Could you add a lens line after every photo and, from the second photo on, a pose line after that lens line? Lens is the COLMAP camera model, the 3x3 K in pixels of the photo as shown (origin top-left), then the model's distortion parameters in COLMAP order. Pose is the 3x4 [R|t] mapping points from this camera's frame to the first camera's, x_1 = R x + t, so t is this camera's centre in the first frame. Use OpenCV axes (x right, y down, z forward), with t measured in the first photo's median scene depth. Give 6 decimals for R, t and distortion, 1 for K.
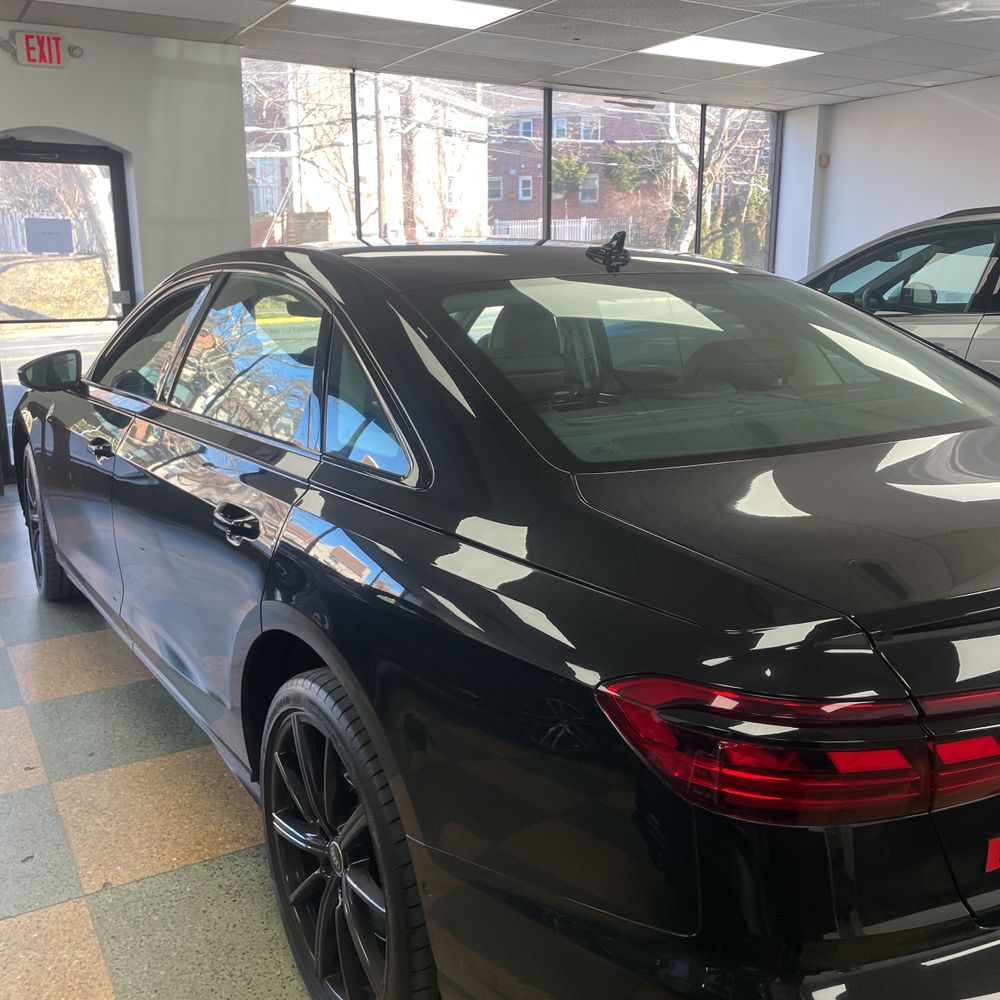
lens RADIAL K [[1062.5, 0, 505.0], [0, 1062.5, 493.2], [0, 0, 1]] dist [0.026928, 0.000000]
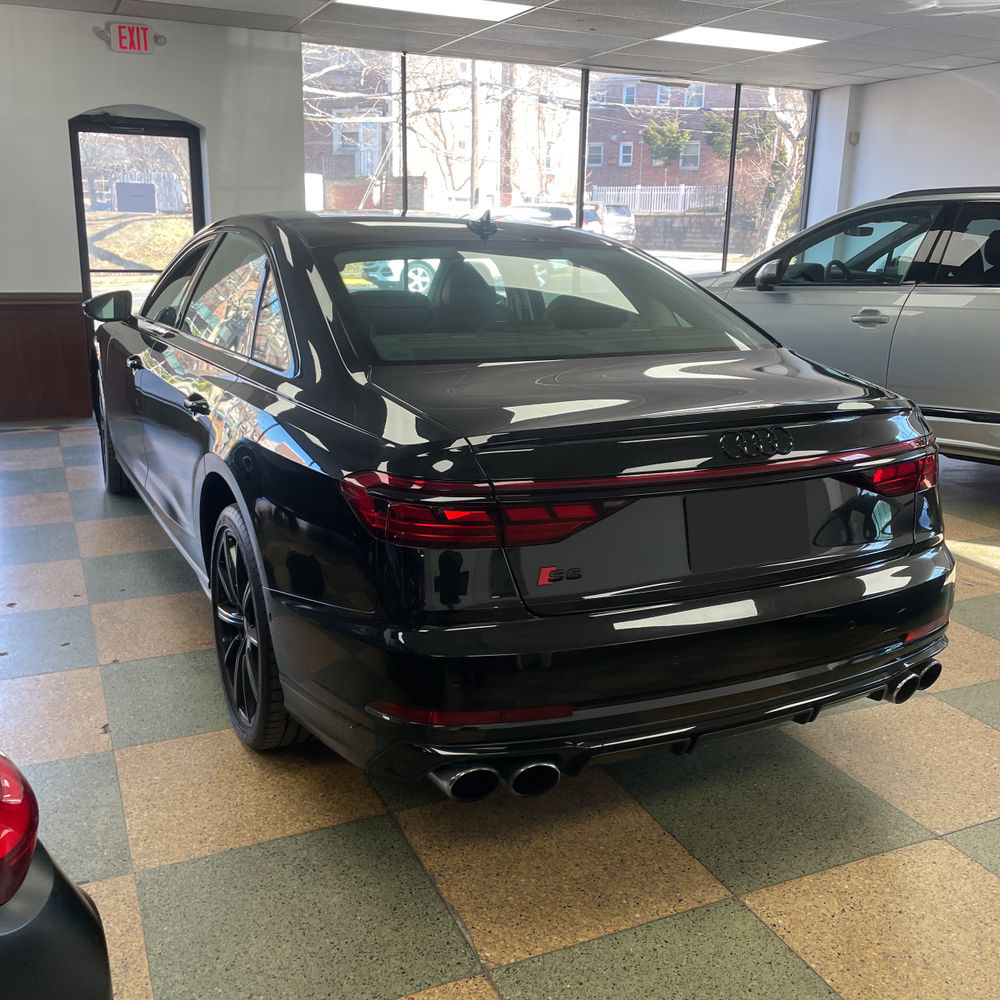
lens RADIAL K [[1062.5, 0, 509.3], [0, 1062.5, 499.4], [0, 0, 1]] dist [0.026928, 0.000000]
pose [[0.994732, 0.044625, -0.092288, 0.079254], [-0.041213, 0.998407, 0.038545, 0.020818], [0.093861, -0.034539, 0.994986, -0.105697]]
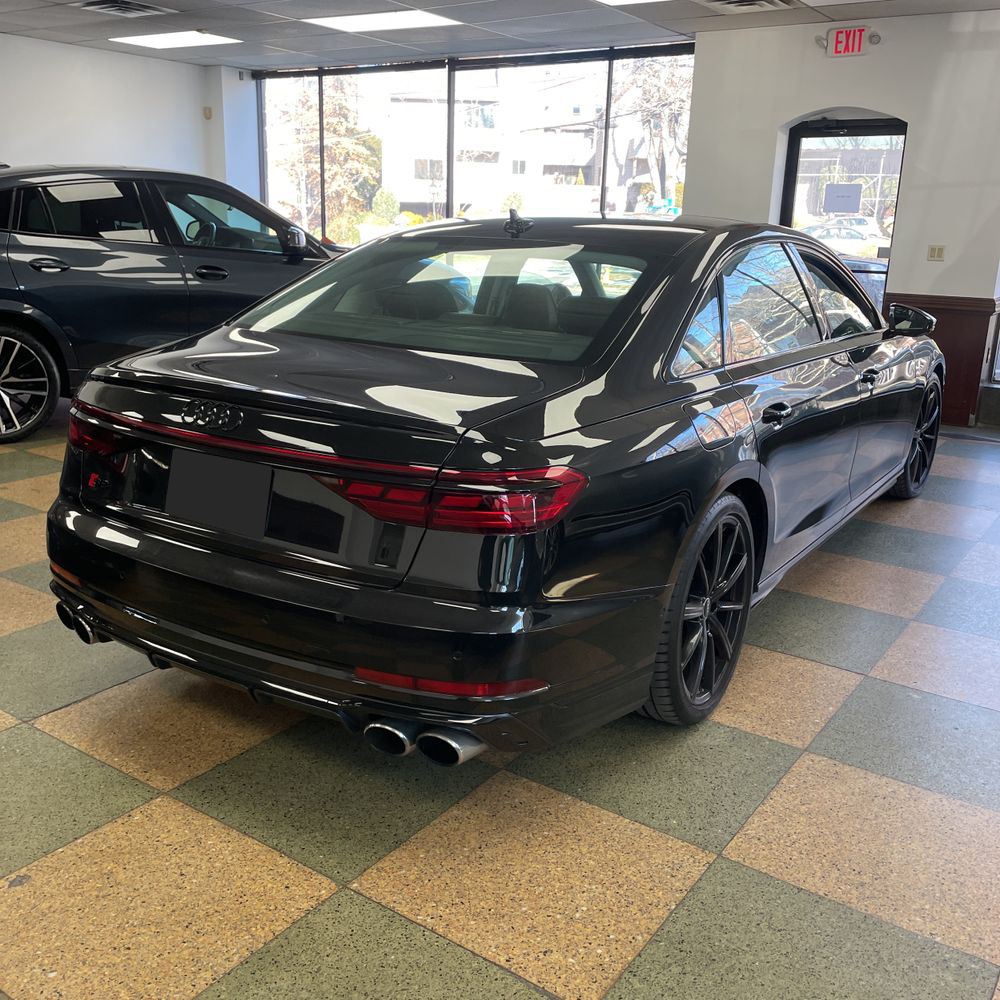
lens RADIAL K [[1062.5, 0, 497.3], [0, 1062.5, 506.6], [0, 0, 1]] dist [0.026928, 0.000000]
pose [[0.435790, 0.248372, -0.865100, 0.404853], [-0.209837, 0.962721, 0.170695, -0.023833], [0.875246, 0.107143, 0.471662, 0.102409]]
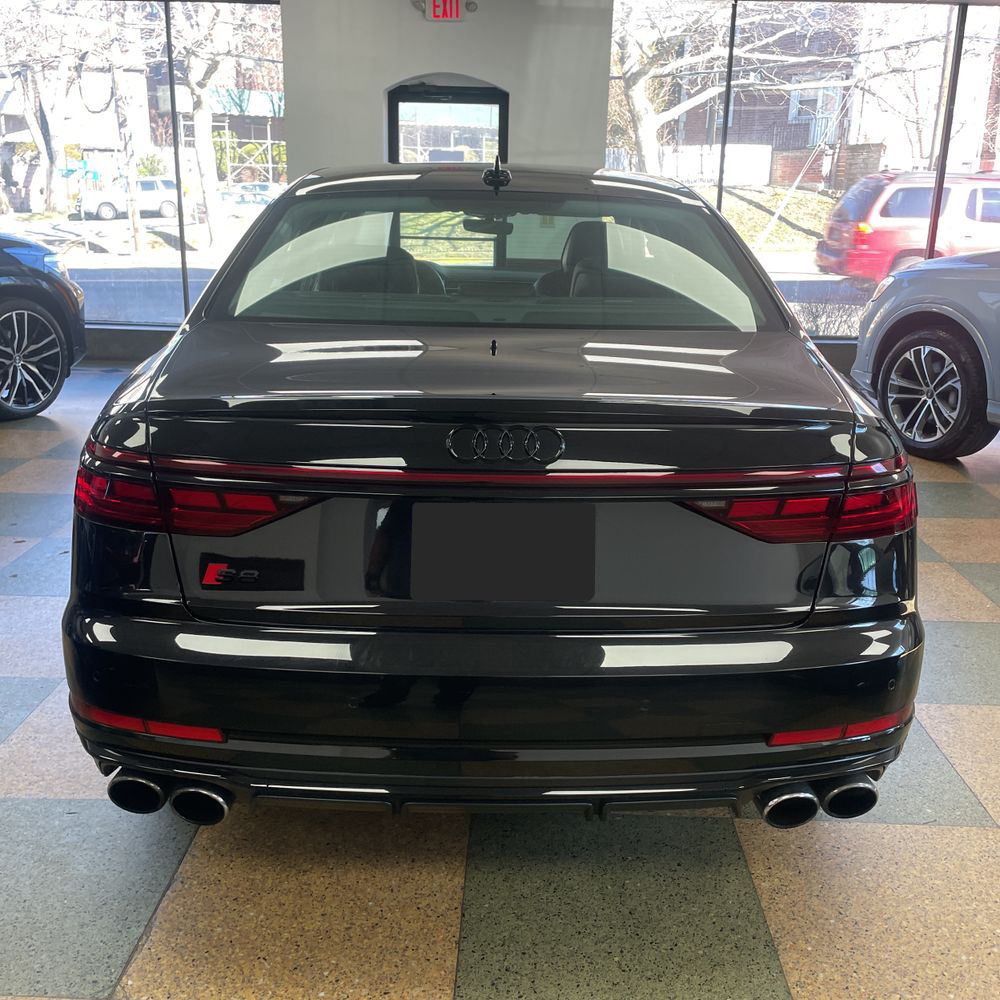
lens RADIAL K [[1062.5, 0, 500.0], [0, 1062.5, 501.5], [0, 0, 1]] dist [0.026928, 0.000000]
pose [[0.851846, 0.164200, -0.497390, 0.220058], [-0.132103, 0.986246, 0.099339, 0.004924], [0.506860, -0.018915, 0.861821, -0.009412]]
